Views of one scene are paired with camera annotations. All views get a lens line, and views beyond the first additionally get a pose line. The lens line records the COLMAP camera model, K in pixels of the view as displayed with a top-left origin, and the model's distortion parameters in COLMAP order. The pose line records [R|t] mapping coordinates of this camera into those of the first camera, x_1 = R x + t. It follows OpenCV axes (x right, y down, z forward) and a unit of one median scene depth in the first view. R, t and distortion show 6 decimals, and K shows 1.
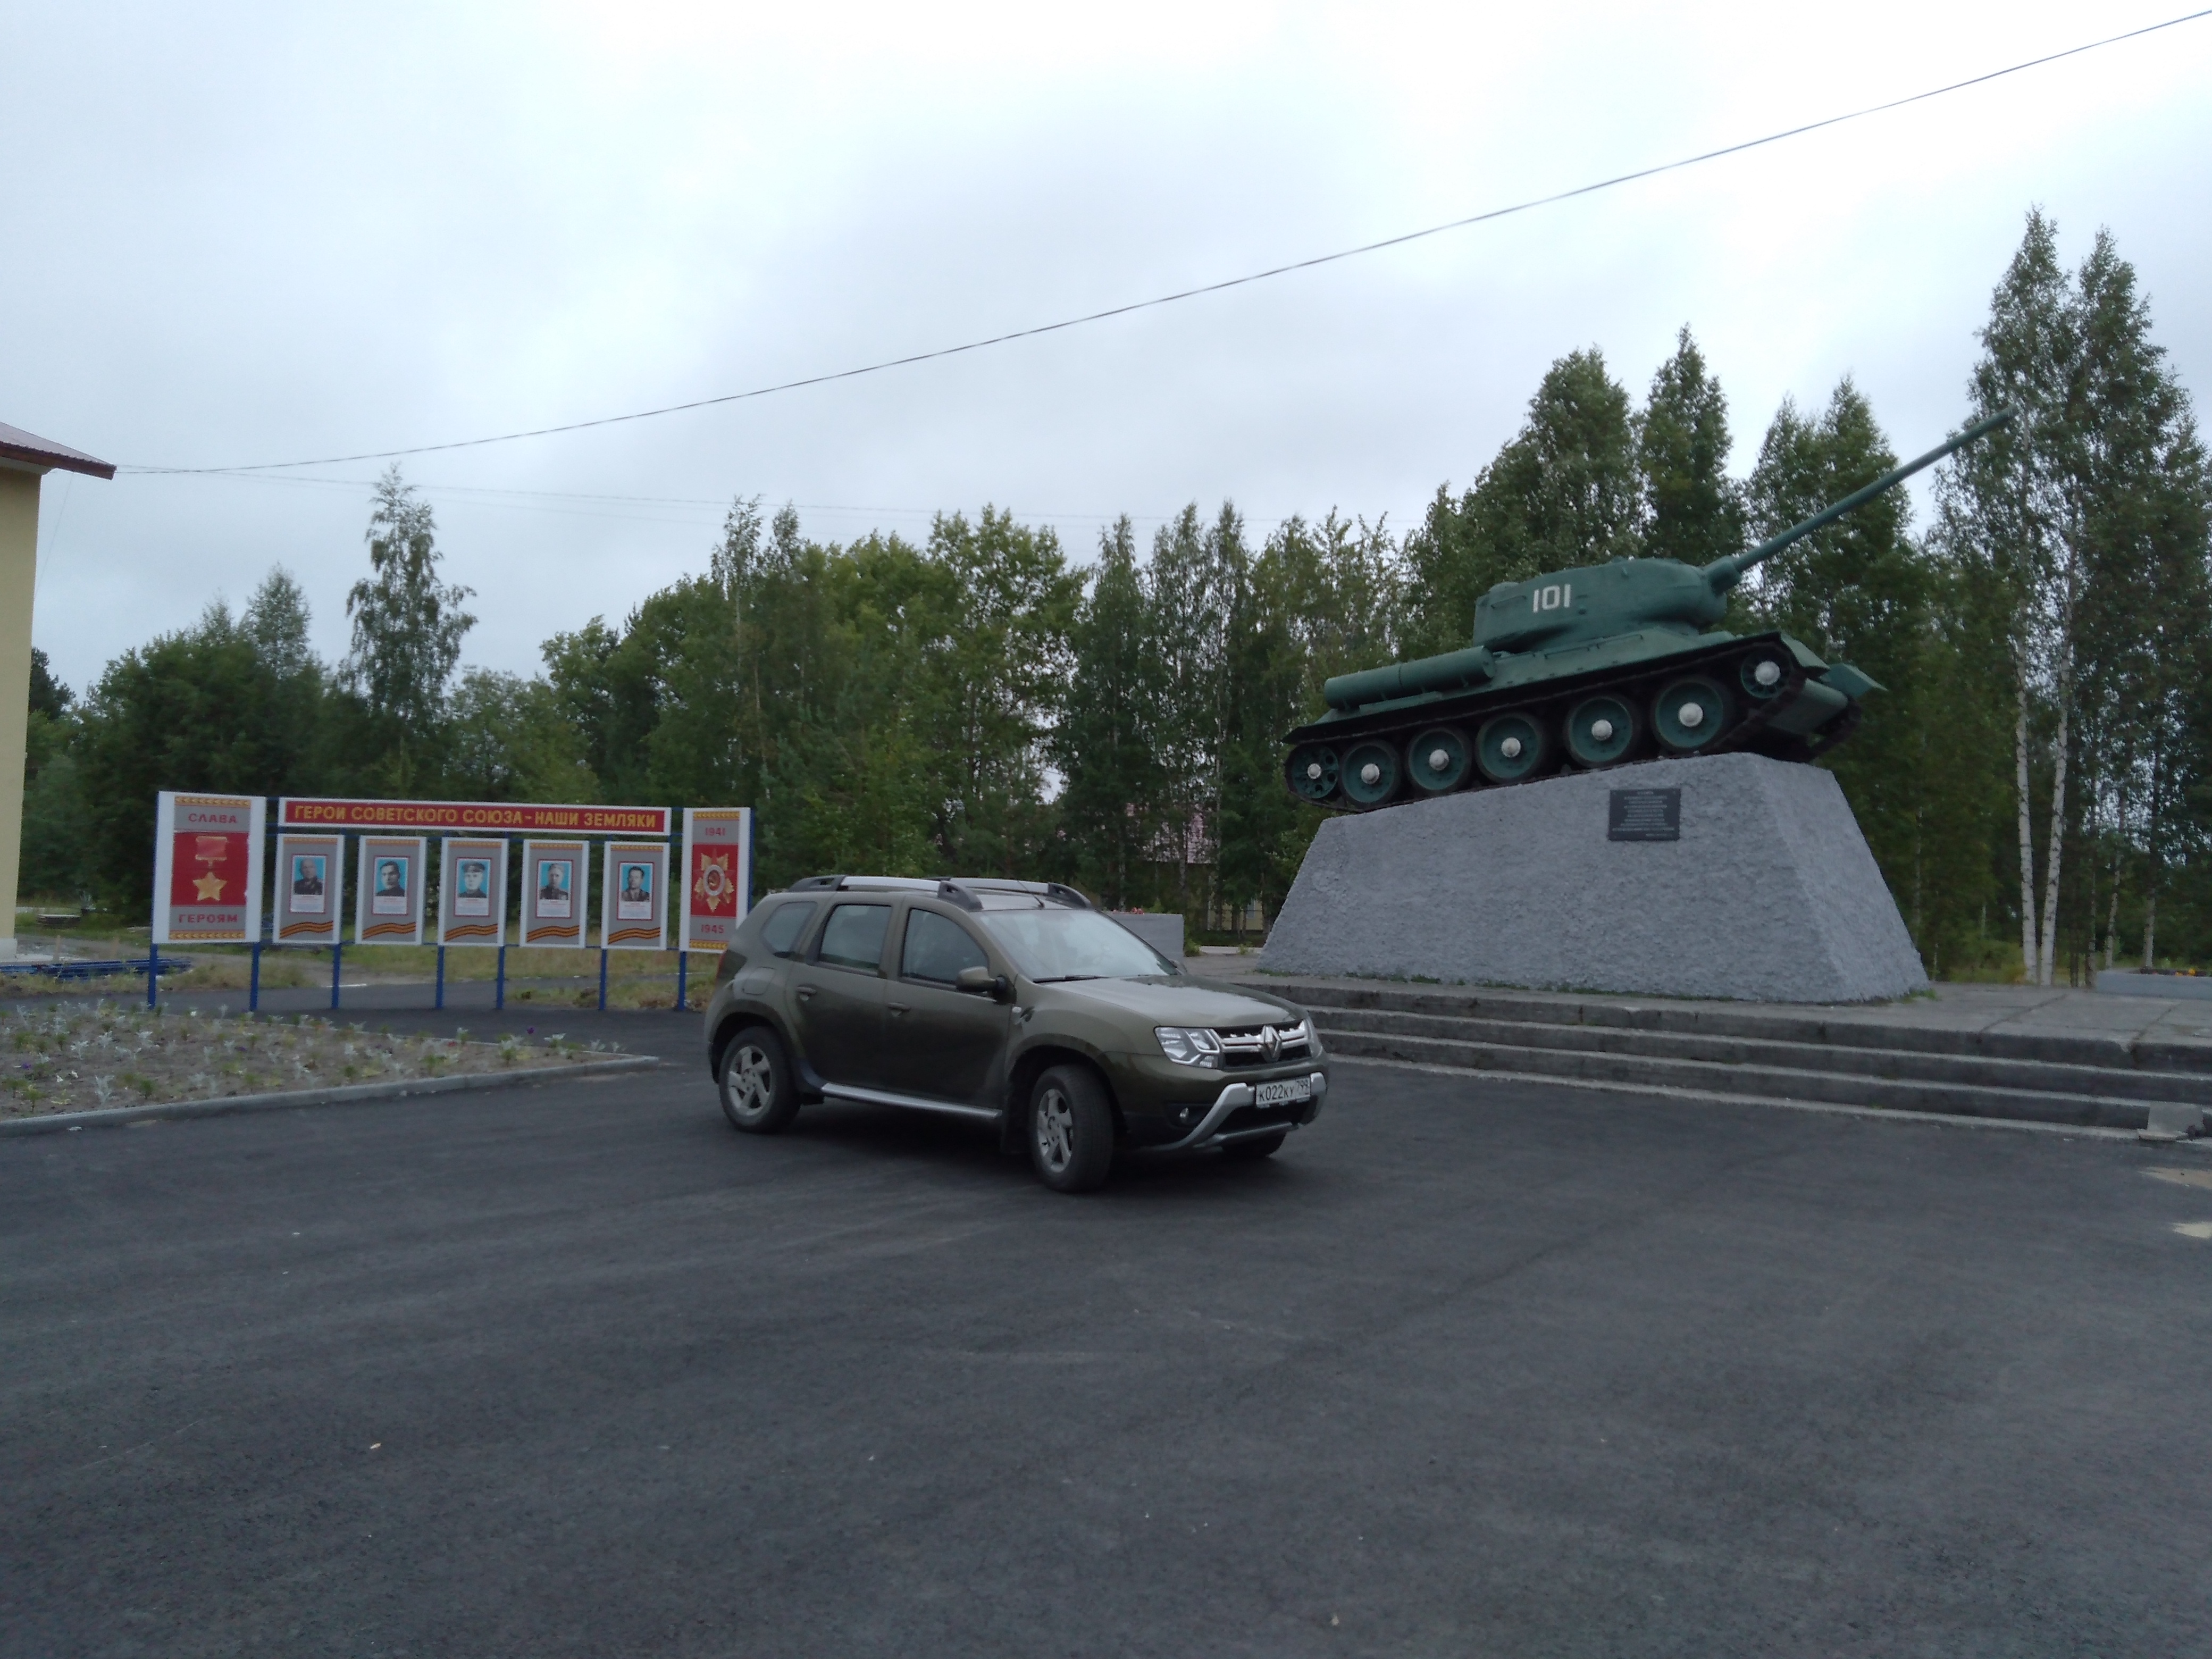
lens RADIAL K [[1634.2, 0, 1103.7], [0, 1634.2, 752.5], [0, 0, 1]] dist [0.077797, -0.178209]
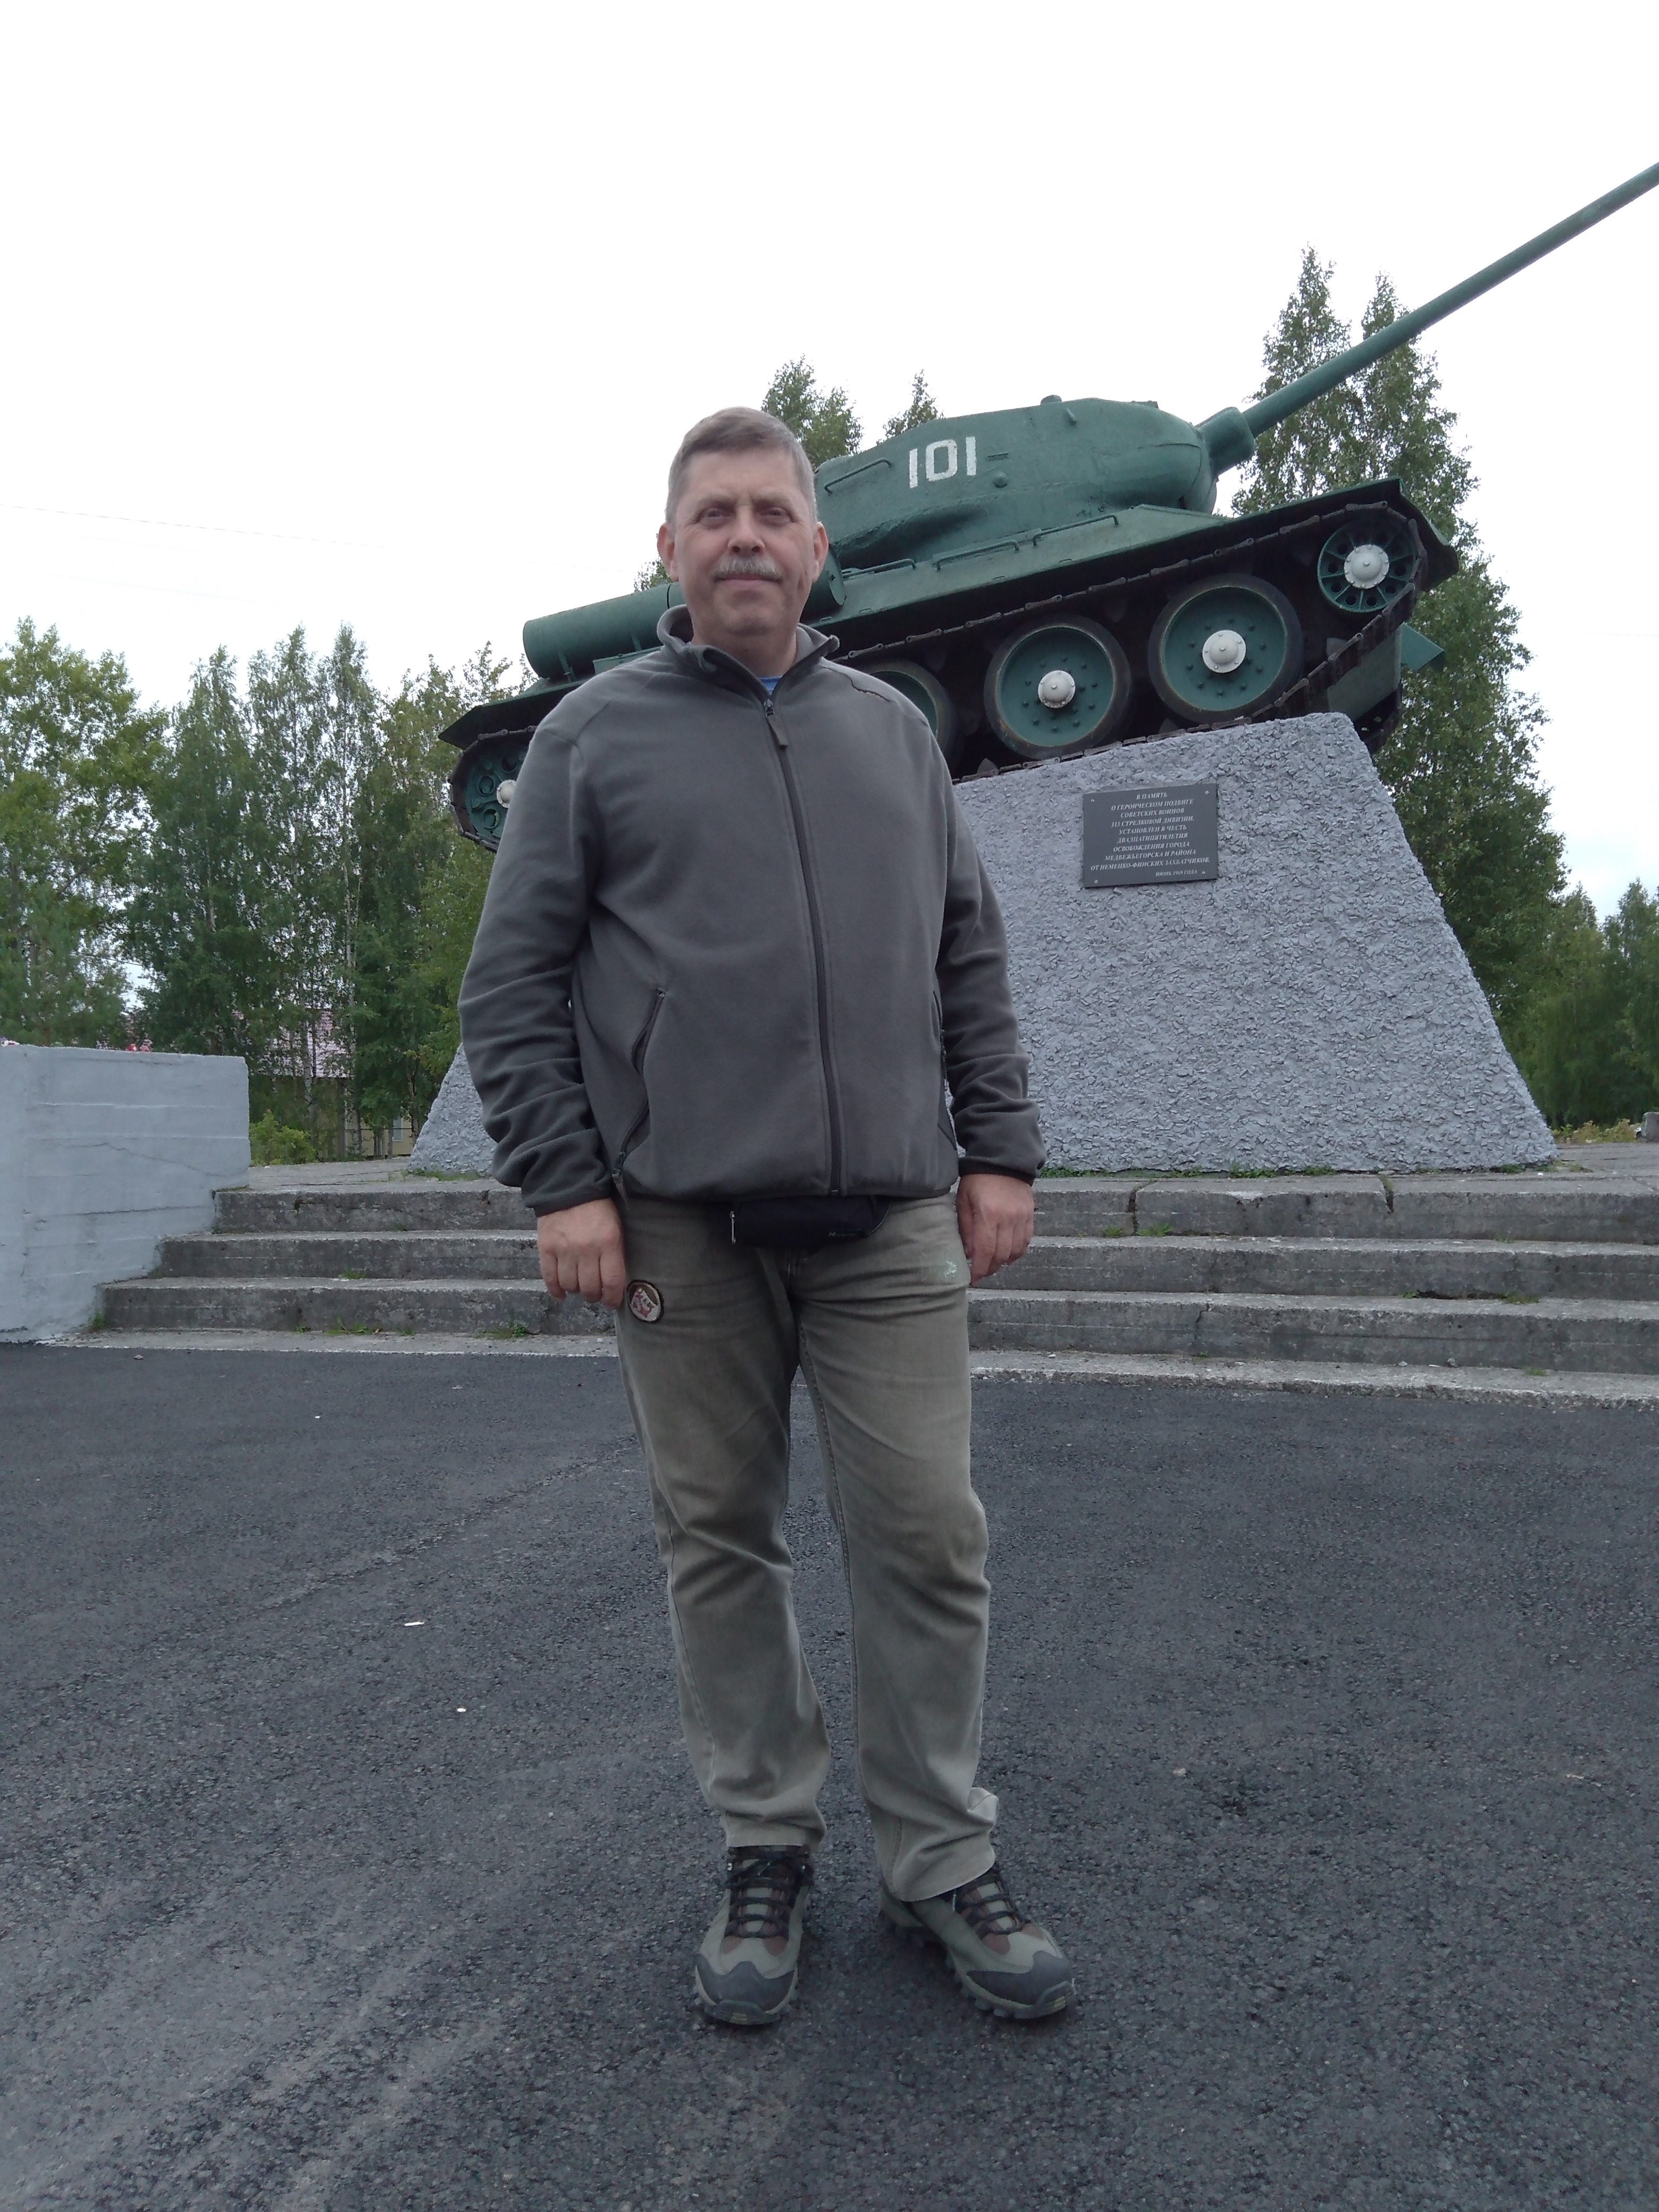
lens RADIAL K [[1598.2, 0, 823.1], [0, 1598.2, 1172.9], [0, 0, 1]] dist [0.026535, -0.000204]
pose [[0.938606, -0.045423, 0.341987, 0.047351], [0.005514, 0.993143, 0.116777, 0.082264], [-0.344947, -0.107722, 0.932420, 0.529774]]
